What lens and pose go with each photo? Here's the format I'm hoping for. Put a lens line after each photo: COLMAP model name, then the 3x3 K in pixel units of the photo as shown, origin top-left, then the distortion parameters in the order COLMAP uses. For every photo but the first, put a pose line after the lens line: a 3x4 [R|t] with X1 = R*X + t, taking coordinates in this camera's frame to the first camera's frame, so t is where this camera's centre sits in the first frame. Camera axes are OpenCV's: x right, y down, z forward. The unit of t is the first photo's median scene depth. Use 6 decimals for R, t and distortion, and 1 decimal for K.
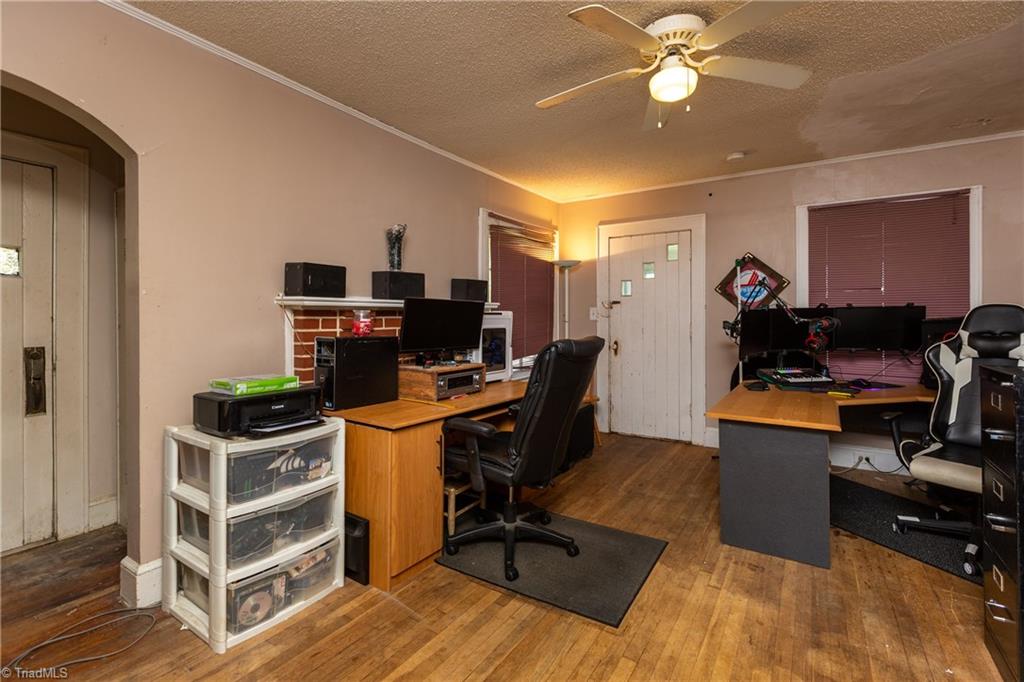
lens RADIAL K [[467.4, 0, 496.7], [0, 467.4, 314.7], [0, 0, 1]] dist [0.002405, -0.000106]
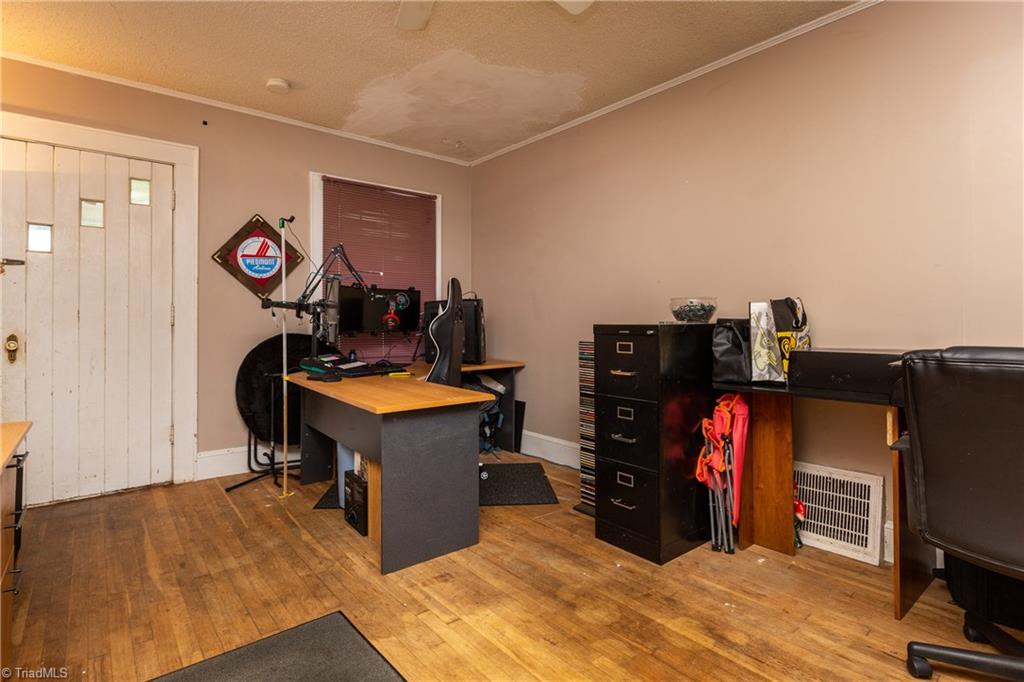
lens RADIAL K [[526.2, 0, 506.6], [0, 526.2, 318.9], [0, 0, 1]] dist [0.002427, -0.000330]
pose [[0.279734, 0.008681, 0.960038, -0.237874], [-0.007988, 0.999946, -0.006714, 0.055614], [-0.960044, -0.005790, 0.279789, 0.447498]]
